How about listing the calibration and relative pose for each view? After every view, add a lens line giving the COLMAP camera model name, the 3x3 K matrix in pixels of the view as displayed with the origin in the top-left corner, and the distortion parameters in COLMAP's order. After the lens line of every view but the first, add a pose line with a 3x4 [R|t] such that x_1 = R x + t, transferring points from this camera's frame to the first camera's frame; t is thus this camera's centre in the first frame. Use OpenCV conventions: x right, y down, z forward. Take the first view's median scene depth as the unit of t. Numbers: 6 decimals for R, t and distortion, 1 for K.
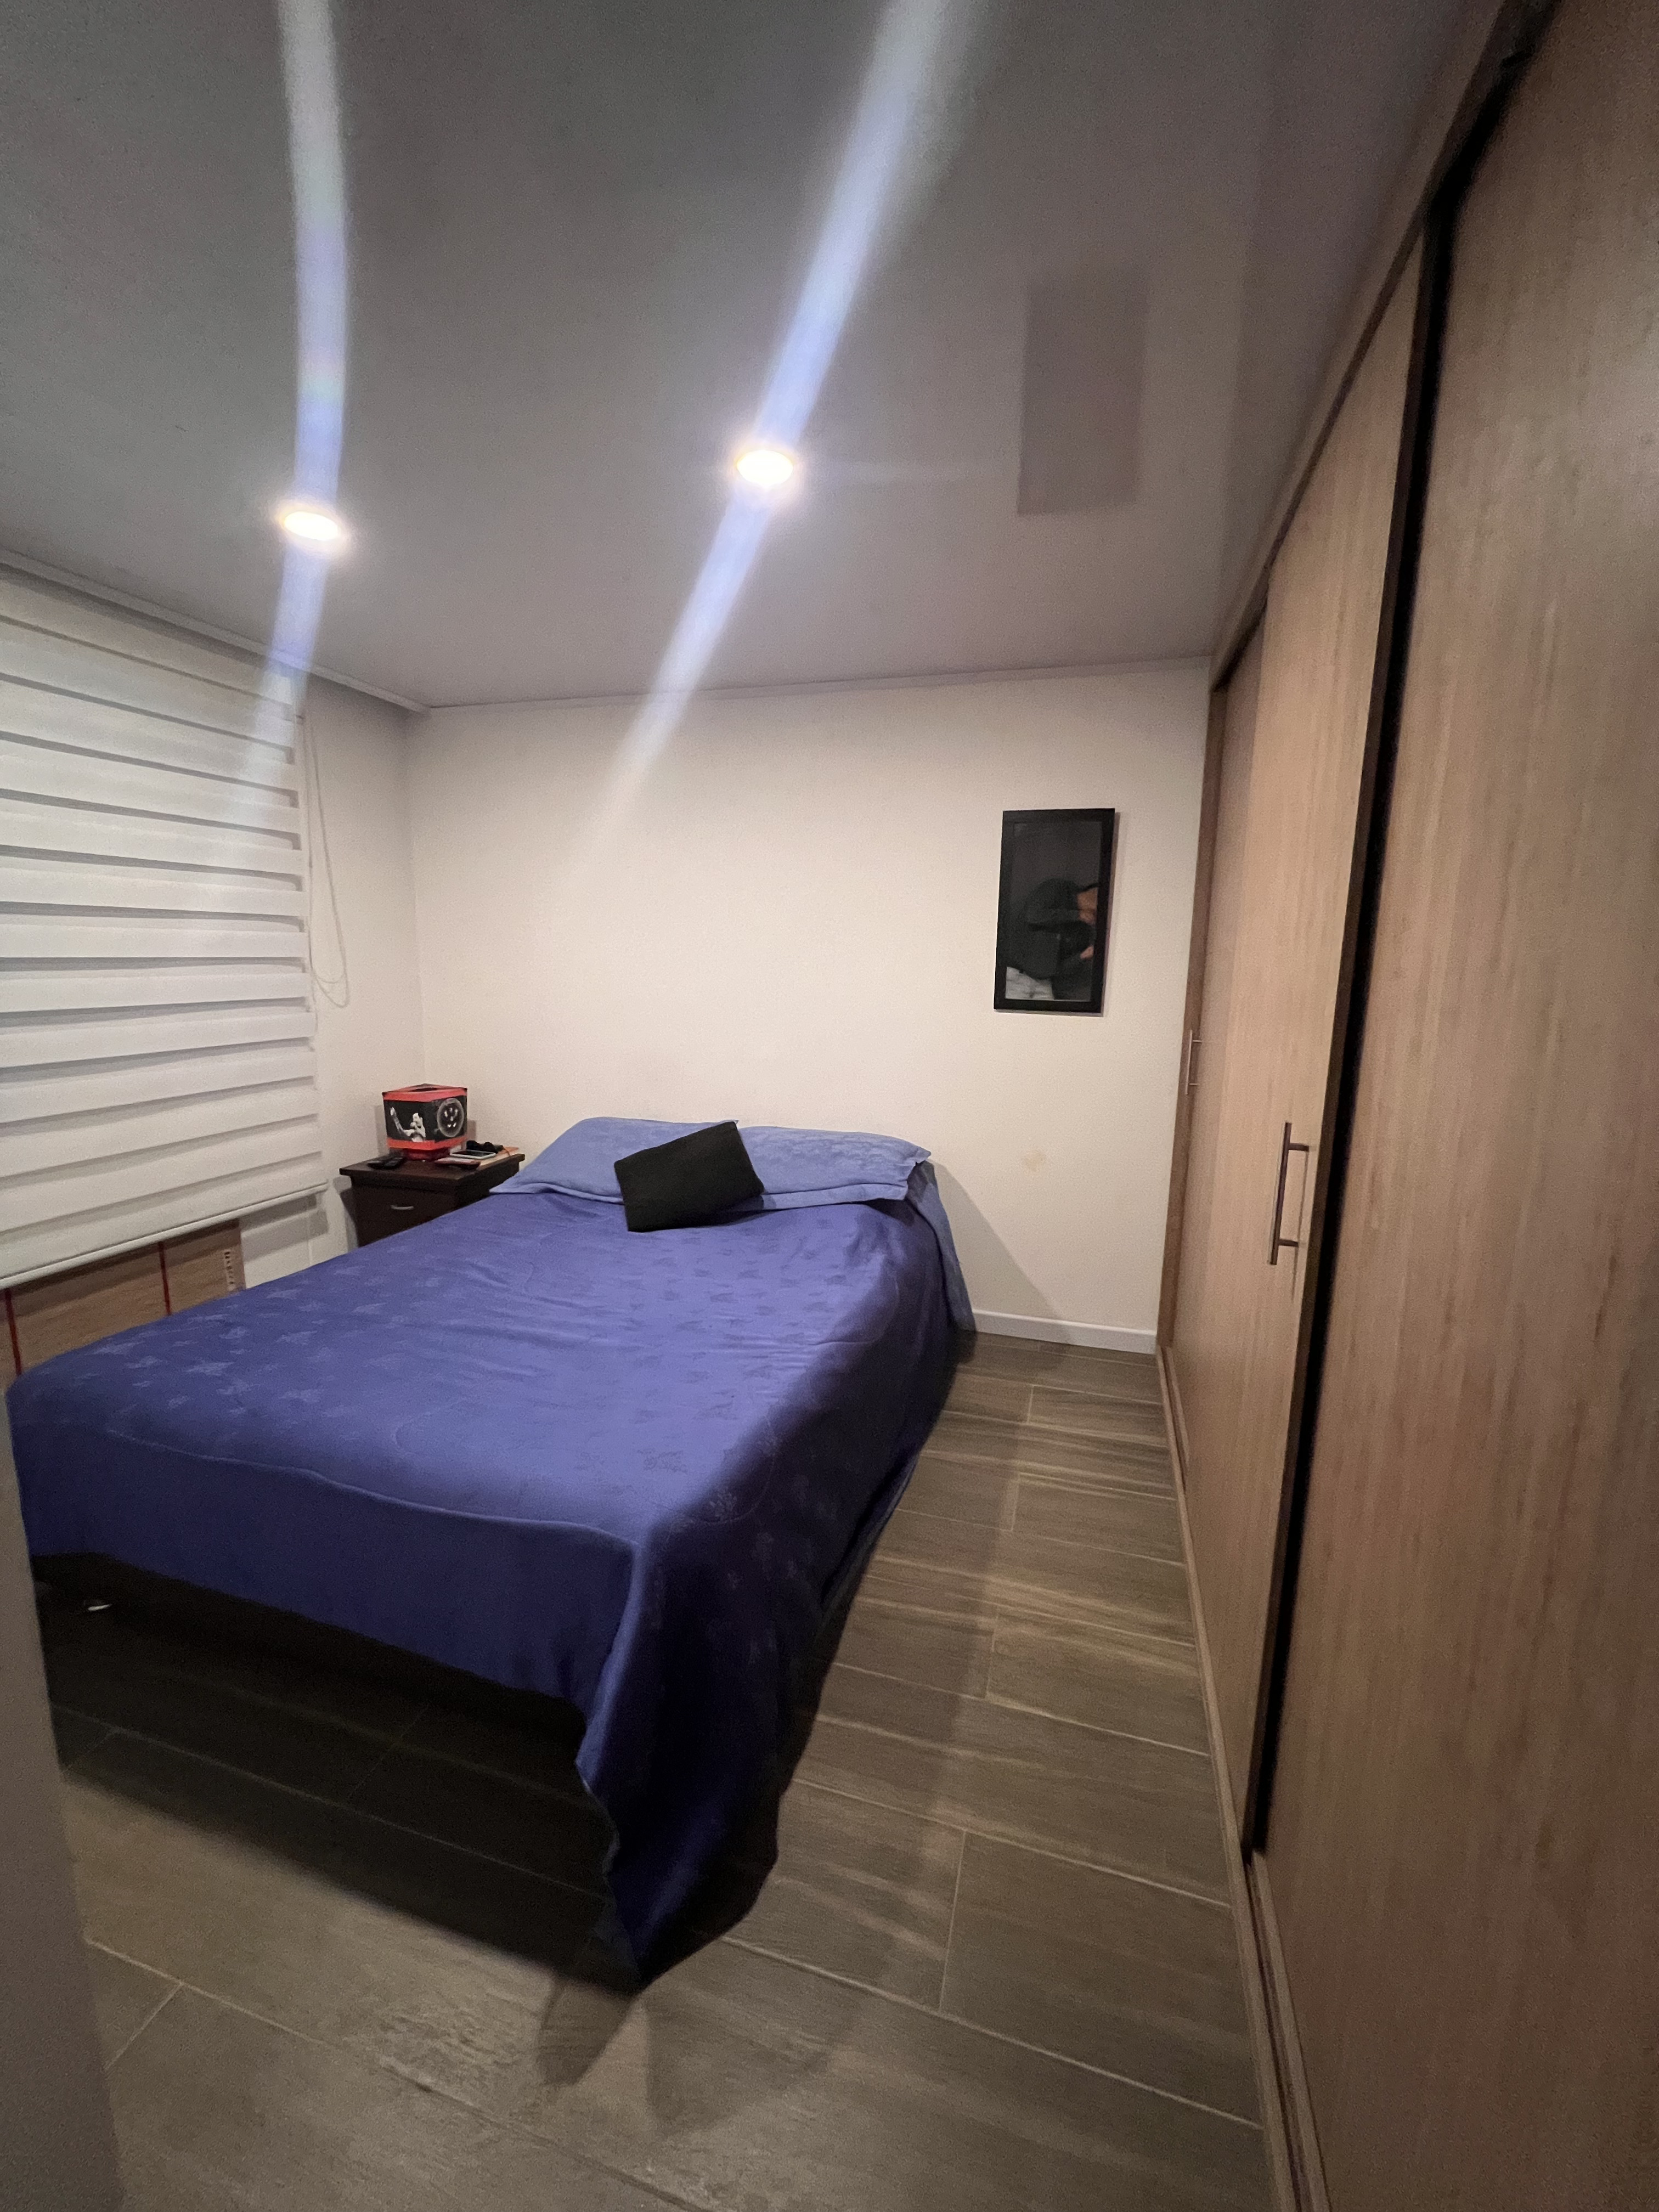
lens RADIAL K [[883.7, 0, 834.3], [0, 883.7, 1101.0], [0, 0, 1]] dist [0.001435, 0.000124]
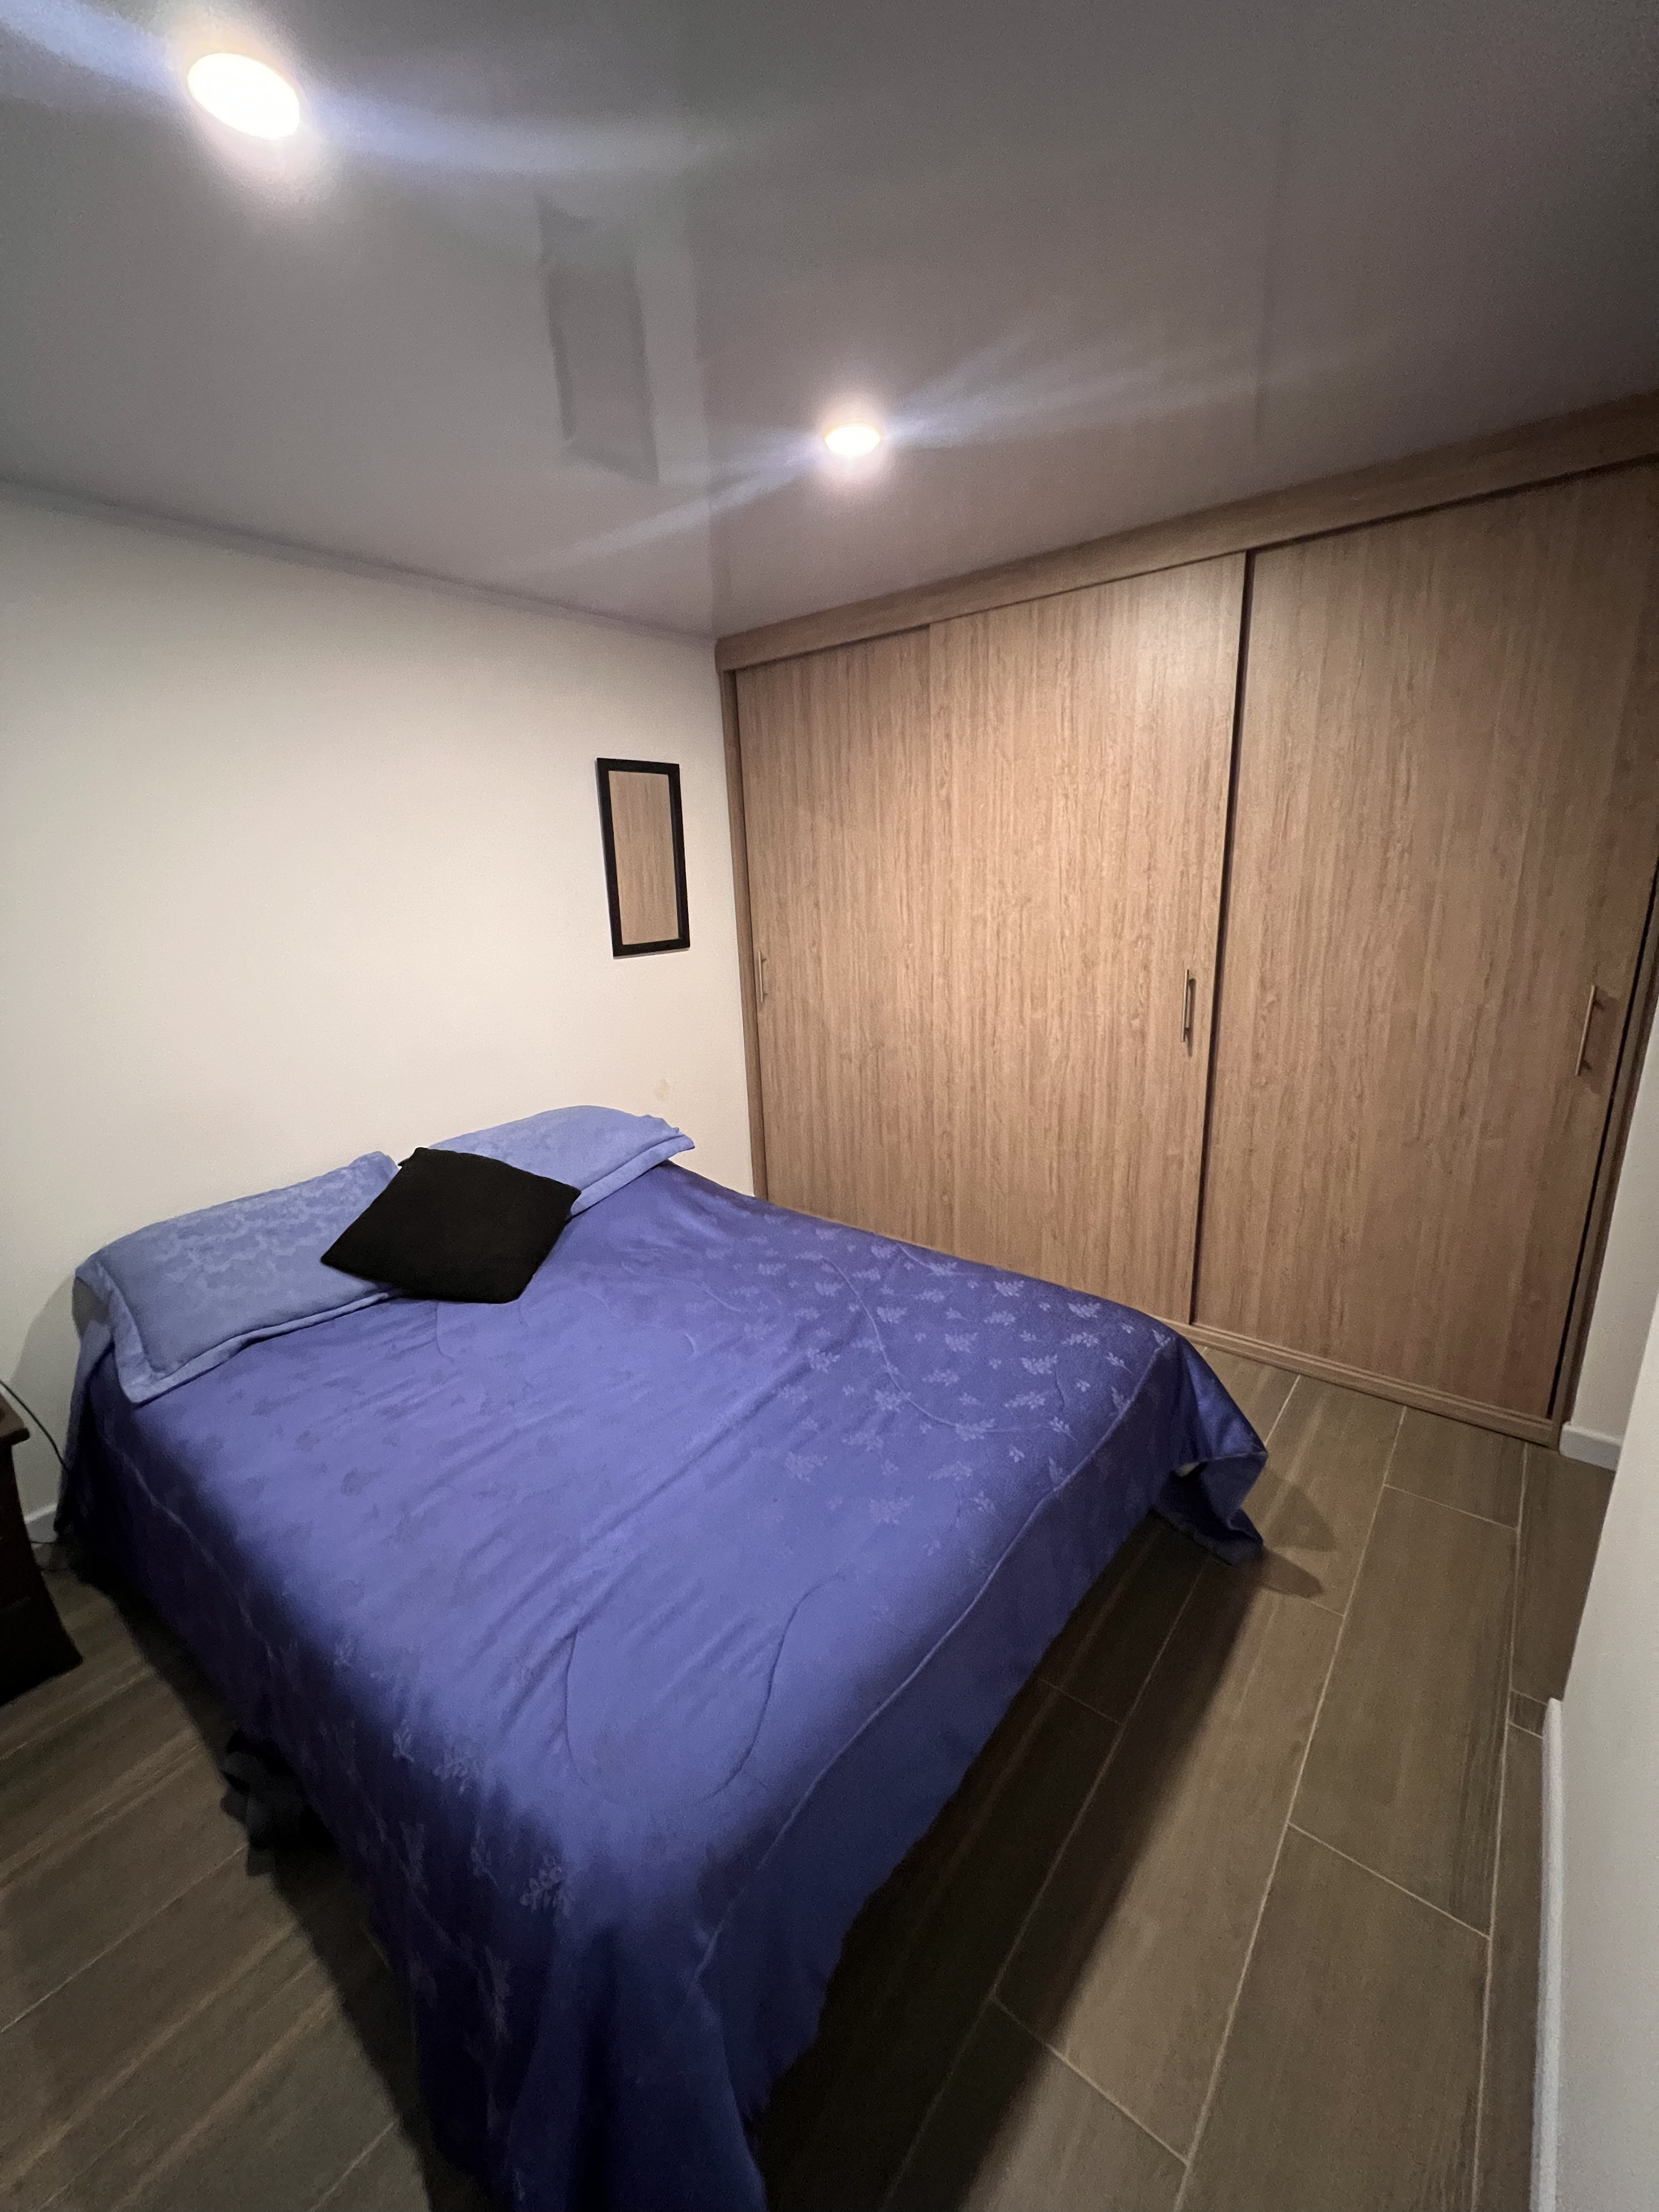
lens RADIAL K [[883.7, 0, 836.2], [0, 883.7, 1105.6], [0, 0, 1]] dist [0.001435, 0.000124]
pose [[0.377698, -0.264283, 0.887411, -0.728461], [0.192587, 0.959864, 0.203892, -0.107231], [-0.905679, 0.093894, 0.413436, 0.404228]]
